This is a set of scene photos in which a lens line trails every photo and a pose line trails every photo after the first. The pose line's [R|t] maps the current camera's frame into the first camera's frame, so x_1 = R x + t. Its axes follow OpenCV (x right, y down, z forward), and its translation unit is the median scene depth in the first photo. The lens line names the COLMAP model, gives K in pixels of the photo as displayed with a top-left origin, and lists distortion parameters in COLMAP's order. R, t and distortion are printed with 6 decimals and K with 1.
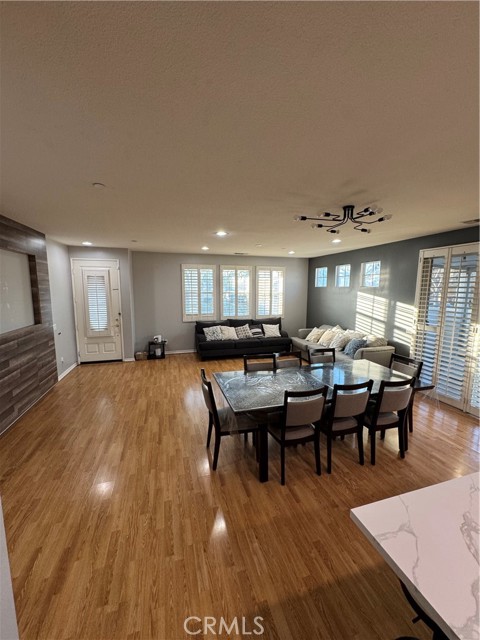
lens RADIAL K [[256.7, 0, 240.3], [0, 256.7, 317.0], [0, 0, 1]] dist [-0.003386, 0.000566]
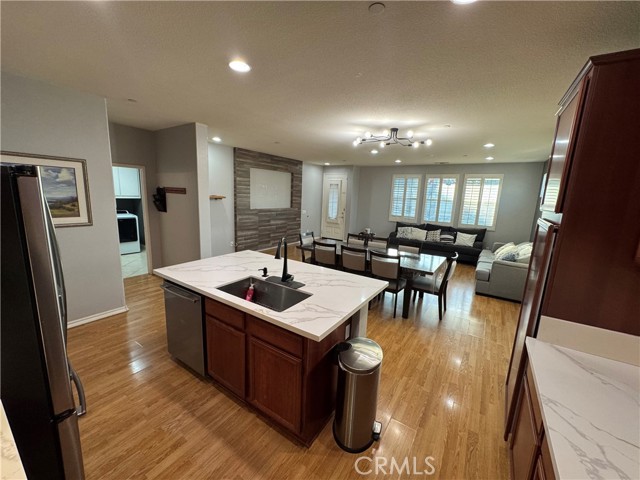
lens RADIAL K [[256.7, 0, 322.3], [0, 256.7, 237.6], [0, 0, 1]] dist [-0.003386, 0.000566]
pose [[0.643363, 0.152929, -0.750131, 0.615116], [-0.129290, 0.987475, 0.090428, 0.032294], [0.754564, 0.038806, 0.655078, -0.077135]]
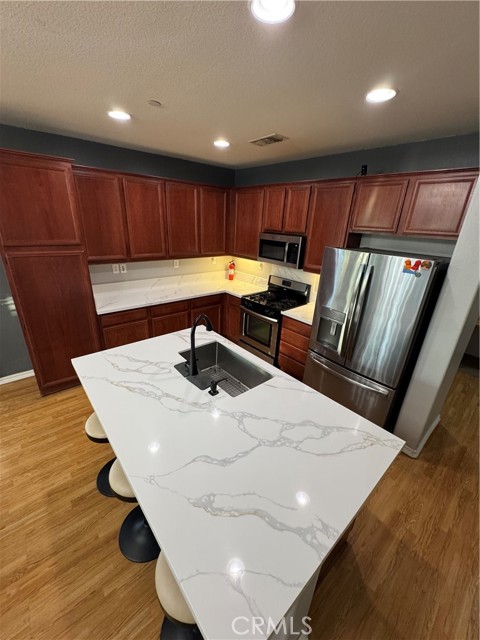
lens RADIAL K [[256.7, 0, 240.4], [0, 256.7, 320.2], [0, 0, 1]] dist [-0.003386, 0.000566]
pose [[-0.408892, -0.355906, 0.840320, 0.042544], [0.059588, 0.908438, 0.413751, -0.042825], [-0.910635, 0.219252, -0.350246, 0.177866]]
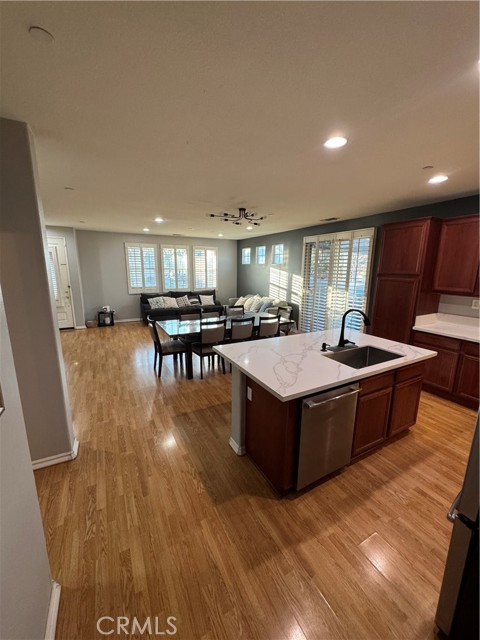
lens RADIAL K [[256.7, 0, 240.1], [0, 256.7, 317.4], [0, 0, 1]] dist [-0.003386, 0.000566]
pose [[0.979293, -0.034989, 0.199402, 0.036187], [0.019314, 0.996606, 0.080021, 0.047776], [-0.201525, -0.074512, 0.976645, -0.266214]]
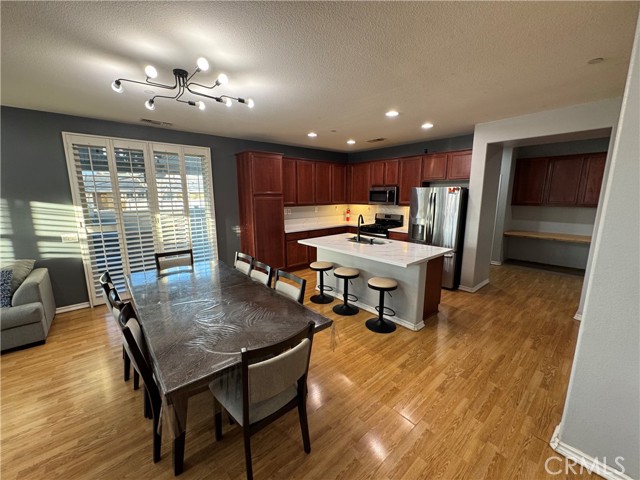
lens RADIAL K [[256.7, 0, 317.5], [0, 256.7, 239.2], [0, 0, 1]] dist [-0.003386, 0.000566]
pose [[-0.402293, -0.166625, 0.900220, -0.261535], [0.106102, 0.968187, 0.226620, -0.030411], [-0.909342, 0.186682, -0.371816, 0.483746]]
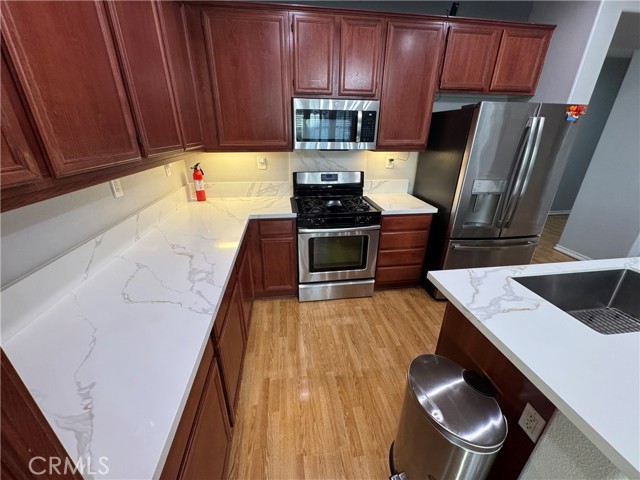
lens RADIAL K [[256.7, 0, 325.0], [0, 256.7, 237.2], [0, 0, 1]] dist [-0.003386, 0.000566]
pose [[-0.989979, -0.066441, 0.124612, 0.507977], [0.003813, 0.869511, 0.493899, 0.014441], [-0.141167, 0.489425, -0.860544, 0.266705]]
